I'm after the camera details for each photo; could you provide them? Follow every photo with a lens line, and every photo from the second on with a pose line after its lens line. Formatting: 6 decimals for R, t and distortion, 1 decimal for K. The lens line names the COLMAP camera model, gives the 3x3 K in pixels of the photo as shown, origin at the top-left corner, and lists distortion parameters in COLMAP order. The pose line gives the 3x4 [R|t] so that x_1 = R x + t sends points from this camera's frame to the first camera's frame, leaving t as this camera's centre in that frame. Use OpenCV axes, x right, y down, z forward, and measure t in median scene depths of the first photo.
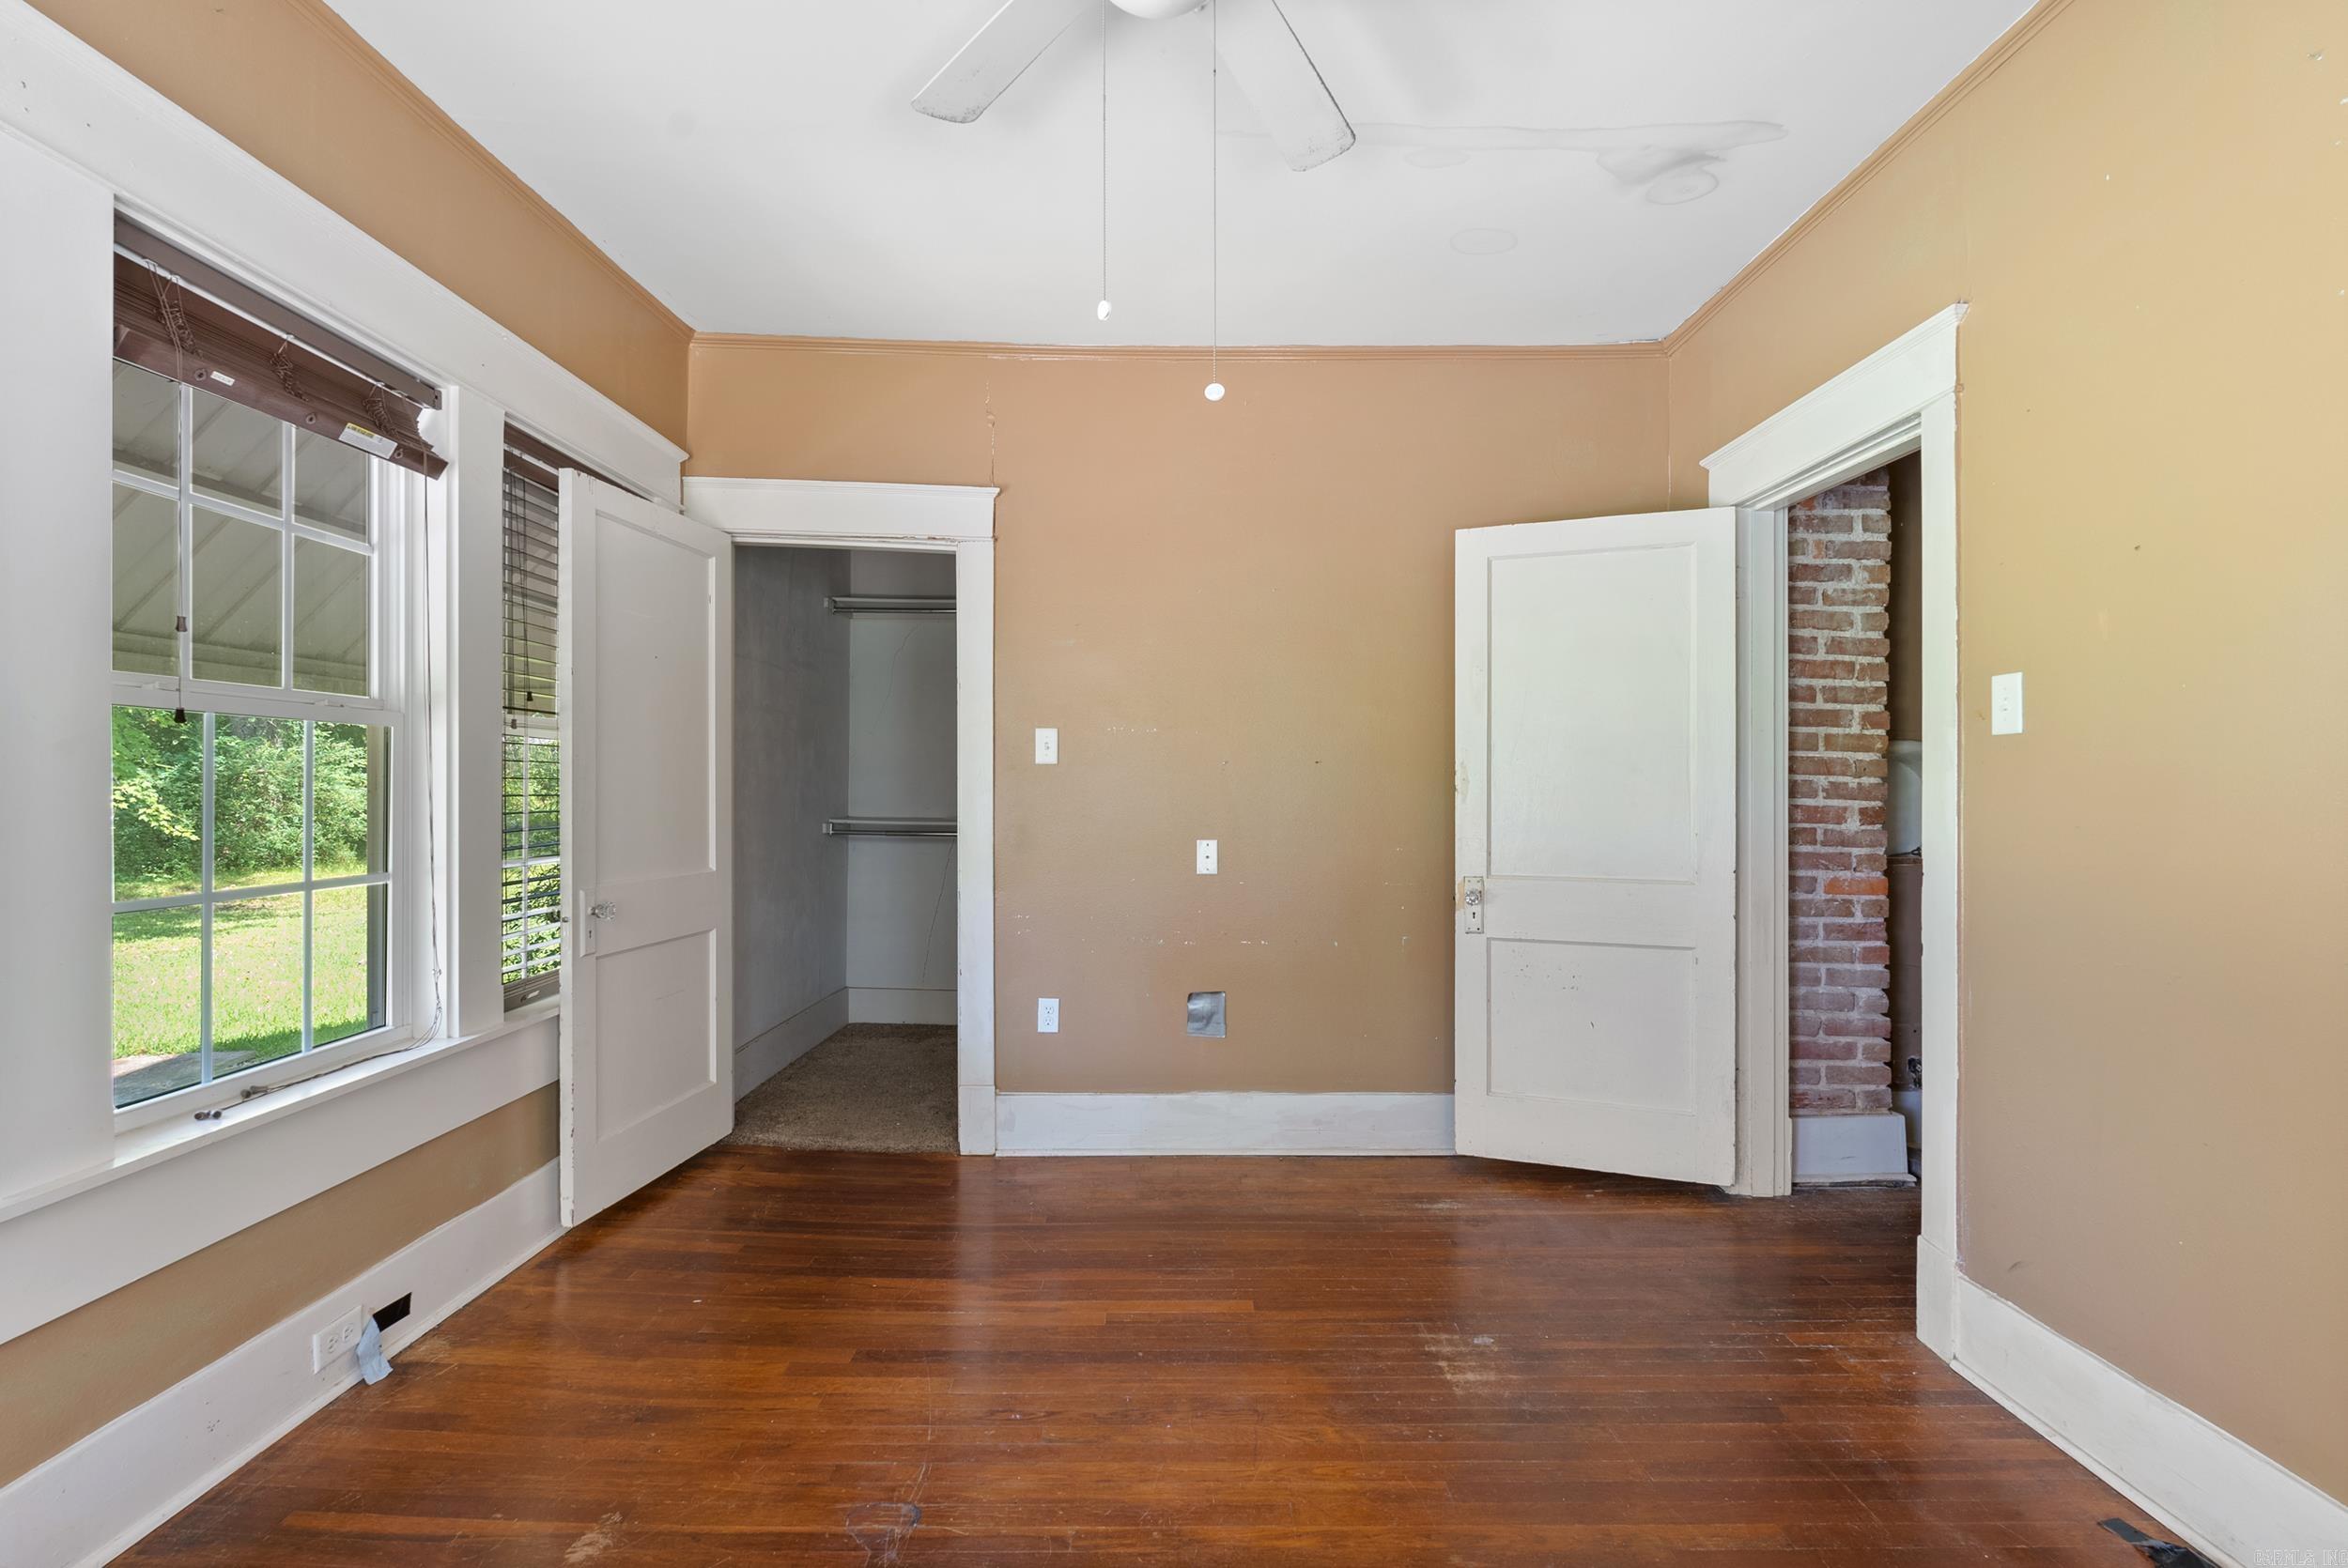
lens RADIAL K [[1045.6, 0, 1185.1], [0, 1045.6, 782.3], [0, 0, 1]] dist [-0.003627, 0.000137]
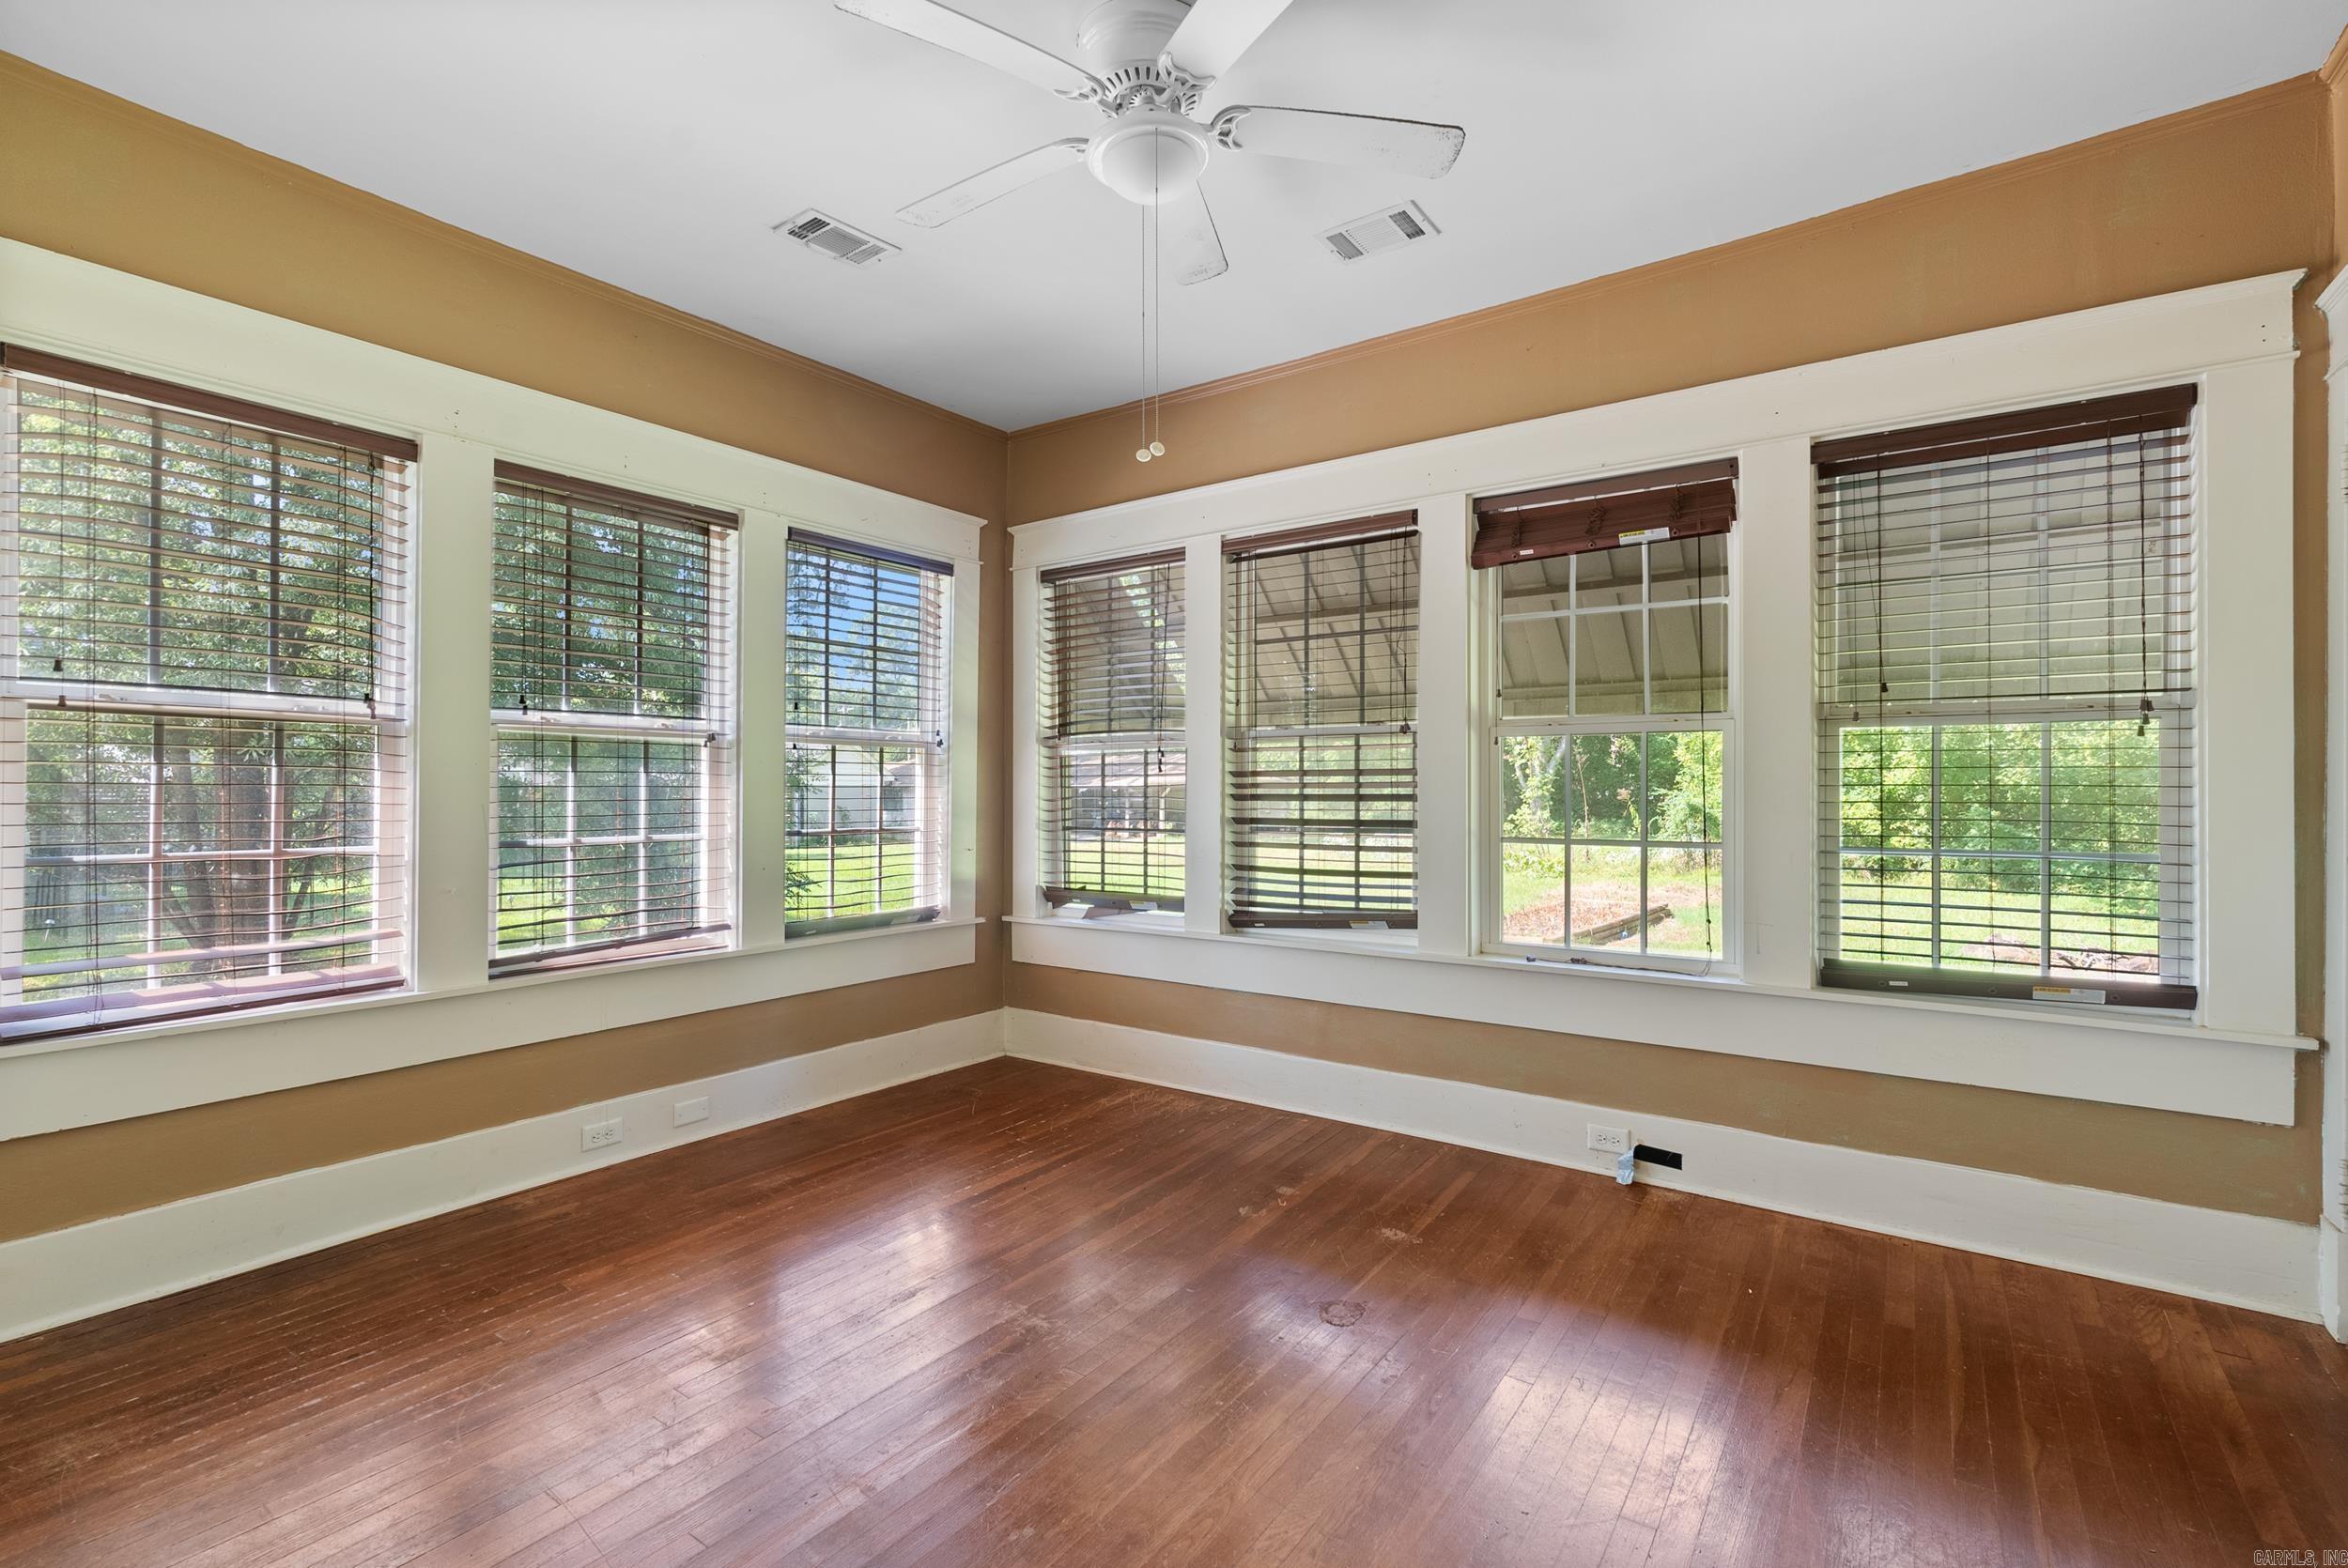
lens RADIAL K [[1045.6, 0, 1185.1], [0, 1045.6, 782.3], [0, 0, 1]] dist [-0.003627, 0.000137]
pose [[-0.562708, -0.007828, -0.826618, 0.653580], [-0.003547, 0.999969, -0.007055, 0.022186], [0.826648, -0.001038, -0.562719, 1.105815]]
